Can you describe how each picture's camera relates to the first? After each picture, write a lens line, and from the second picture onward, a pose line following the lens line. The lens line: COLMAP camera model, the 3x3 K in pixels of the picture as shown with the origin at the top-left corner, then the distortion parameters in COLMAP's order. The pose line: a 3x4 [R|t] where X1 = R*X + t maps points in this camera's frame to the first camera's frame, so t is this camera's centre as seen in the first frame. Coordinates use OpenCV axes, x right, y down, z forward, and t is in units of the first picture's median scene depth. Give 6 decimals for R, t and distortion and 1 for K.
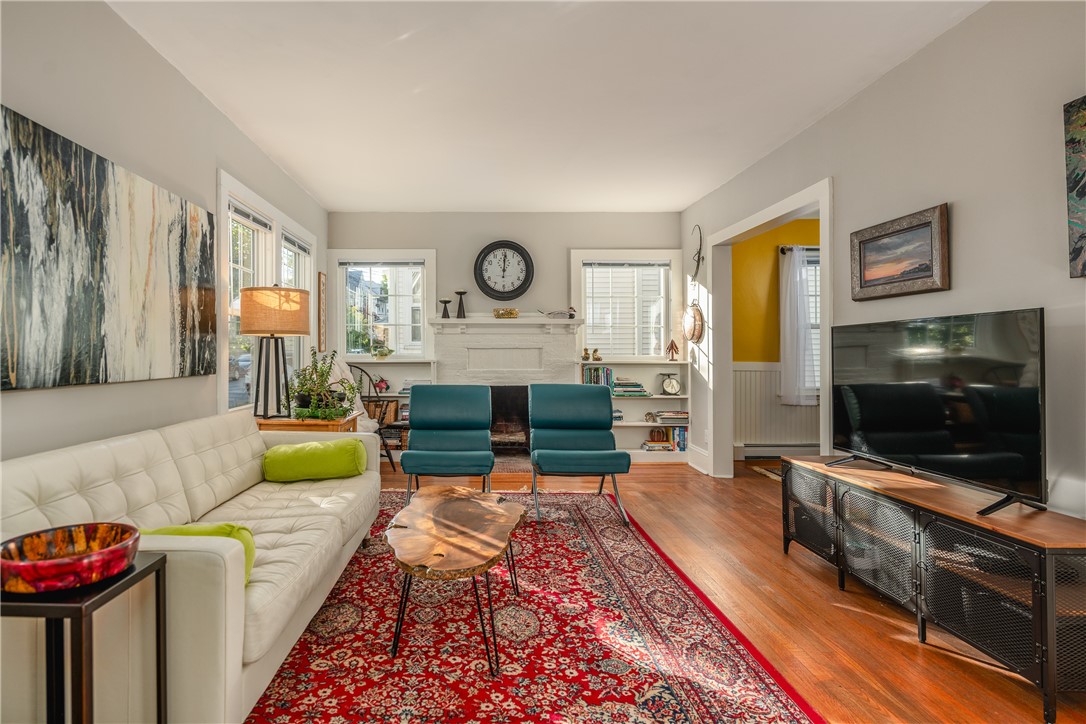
lens RADIAL K [[560.3, 0, 465.2], [0, 560.3, 350.9], [0, 0, 1]] dist [-0.000396, 0.000268]
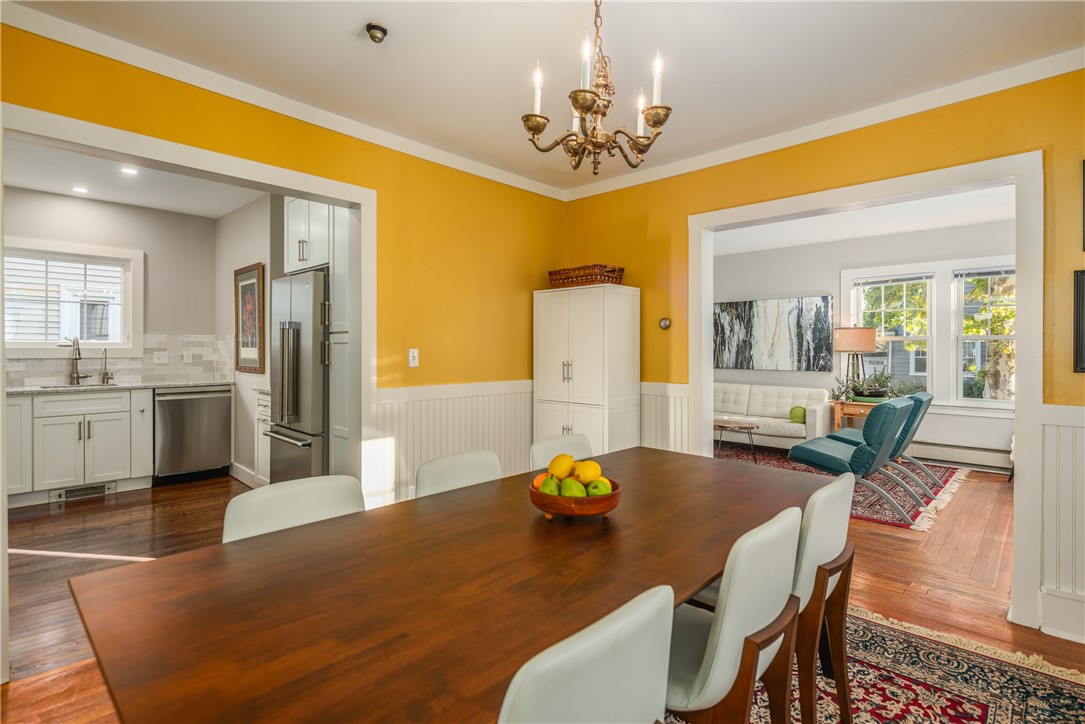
lens RADIAL K [[527.6, 0, 551.9], [0, 527.6, 349.8], [0, 0, 1]] dist [-0.002514, -0.002817]
pose [[-0.665369, -0.000346, -0.746515, 2.174625], [-0.000435, 1.000000, -0.000076, -0.049682], [0.746515, 0.000275, -0.665369, 1.937058]]
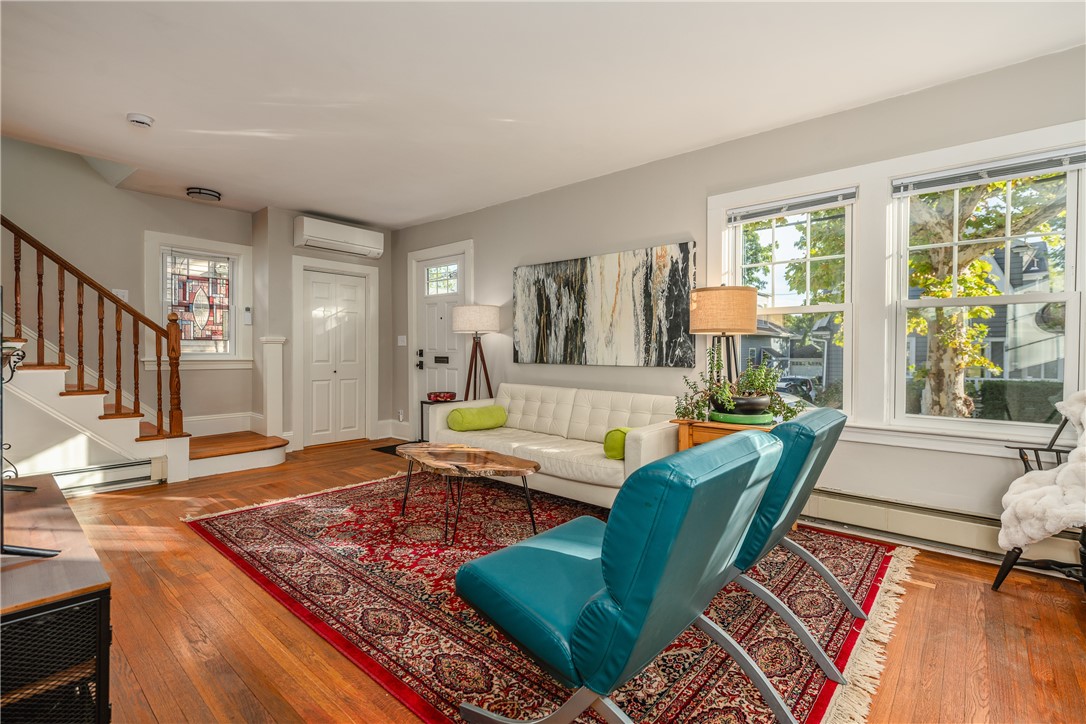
lens RADIAL K [[493.0, 0, 549.3], [0, 493.0, 360.4], [0, 0, 1]] dist [0.001267, -0.001059]
pose [[-0.627007, 0.010610, -0.778941, 0.786257], [-0.003025, 0.999867, 0.016055, 0.010957], [0.779008, 0.012423, -0.626891, 1.828398]]
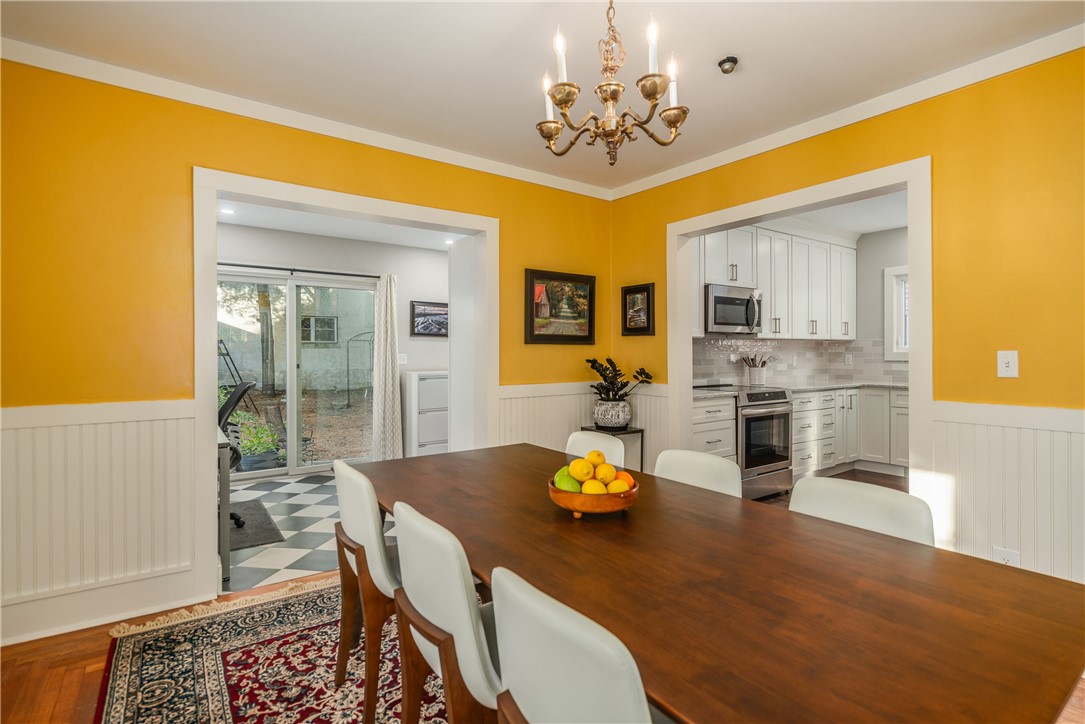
lens RADIAL K [[527.6, 0, 551.0], [0, 527.6, 350.8], [0, 0, 1]] dist [-0.002514, -0.002817]
pose [[-0.612398, 0.003139, 0.790544, 1.219822], [-0.001452, 0.999986, -0.005096, -0.047340], [-0.790549, -0.004269, -0.612384, 1.977682]]
